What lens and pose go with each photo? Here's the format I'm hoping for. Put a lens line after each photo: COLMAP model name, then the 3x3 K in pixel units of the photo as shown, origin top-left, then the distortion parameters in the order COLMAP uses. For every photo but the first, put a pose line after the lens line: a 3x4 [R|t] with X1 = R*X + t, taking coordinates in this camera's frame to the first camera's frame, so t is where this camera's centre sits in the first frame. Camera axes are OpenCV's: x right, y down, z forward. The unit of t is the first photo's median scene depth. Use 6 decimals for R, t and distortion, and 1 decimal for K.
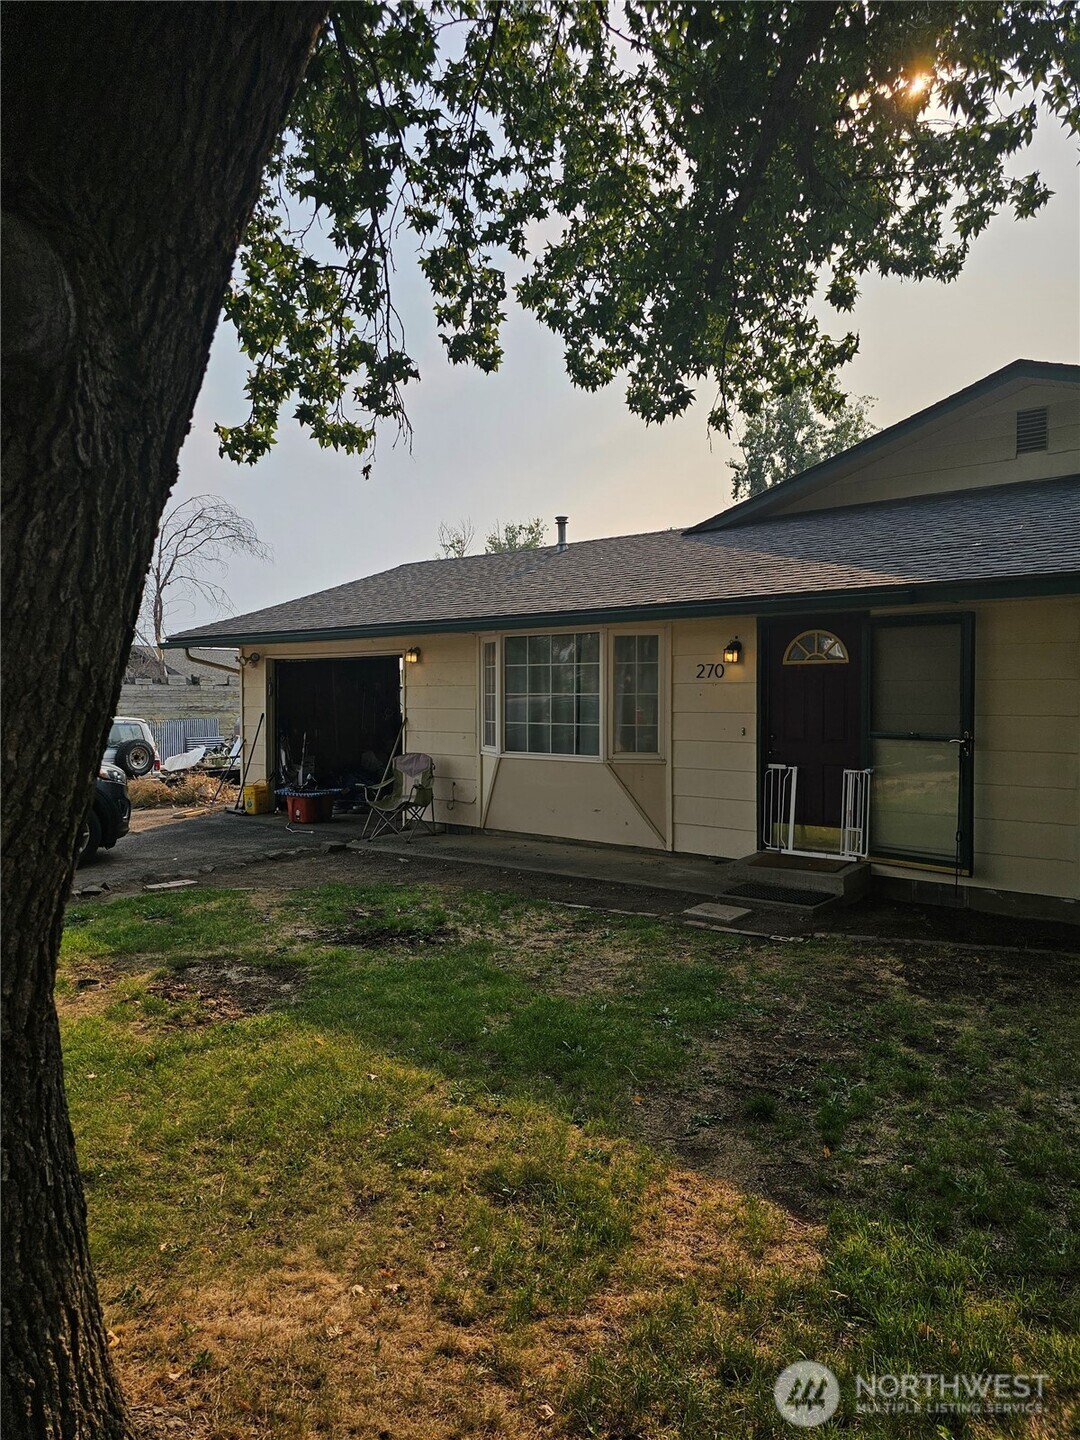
lens RADIAL K [[964.3, 0, 540.0], [0, 964.3, 720.0], [0, 0, 1]] dist [0.049678, -0.040283]
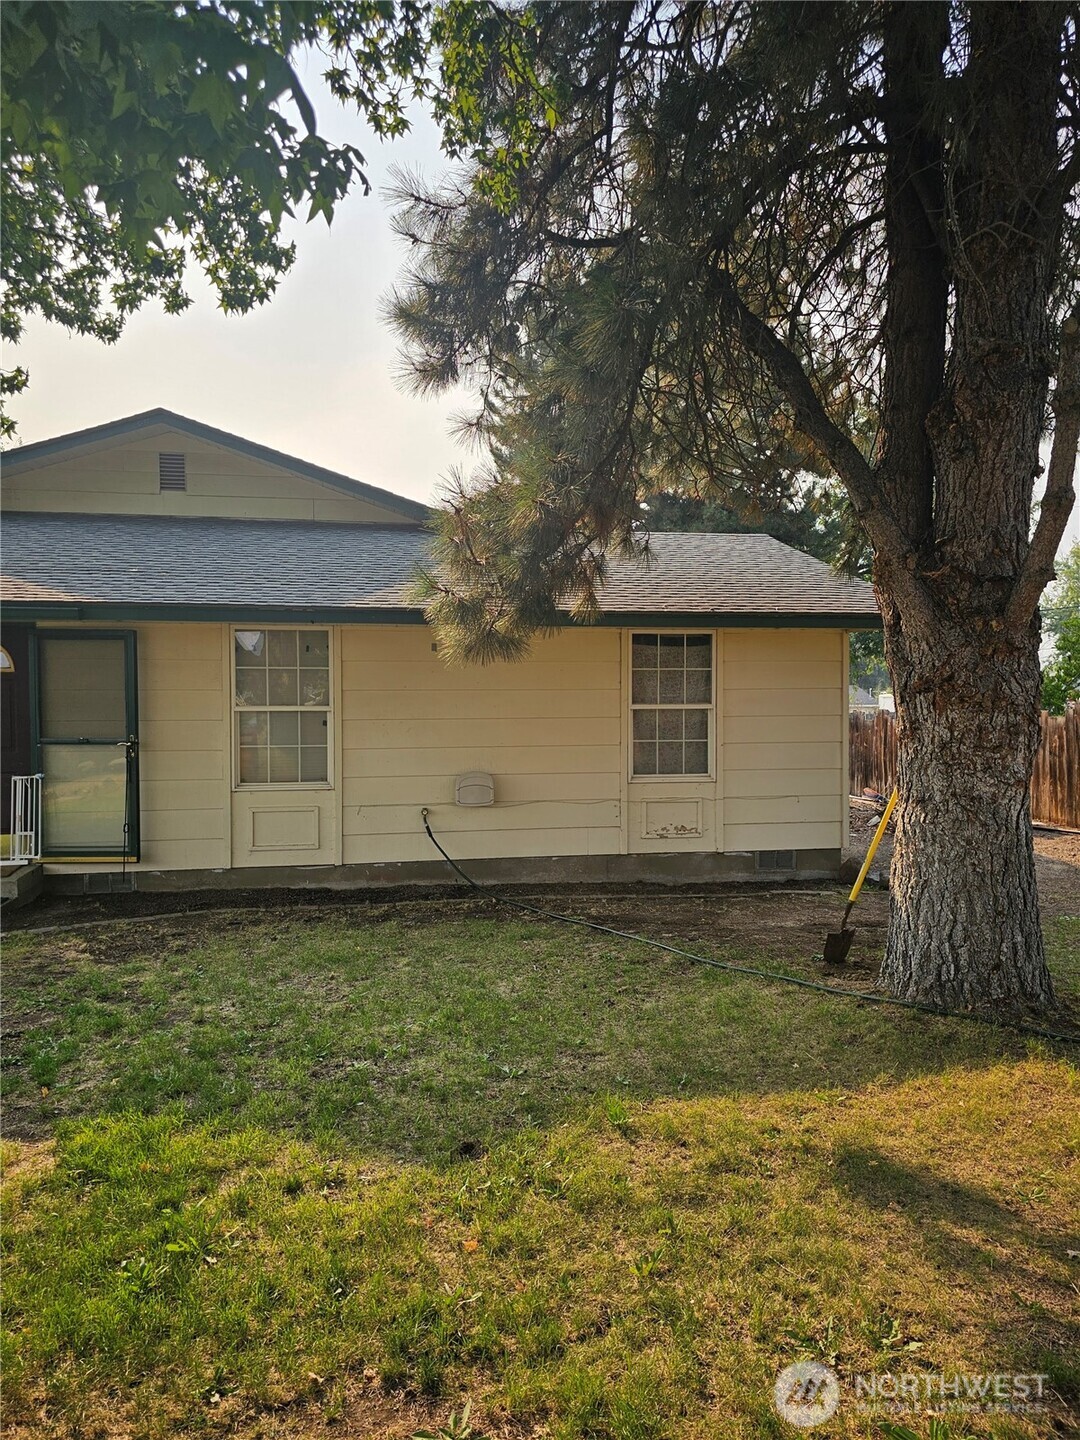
lens RADIAL K [[964.3, 0, 540.0], [0, 964.3, 720.0], [0, 0, 1]] dist [0.049678, -0.040283]
pose [[0.671137, -0.017367, 0.741130, -0.104545], [0.024421, 0.999701, 0.001311, 0.005607], [-0.740931, 0.017220, 0.671360, -0.147264]]
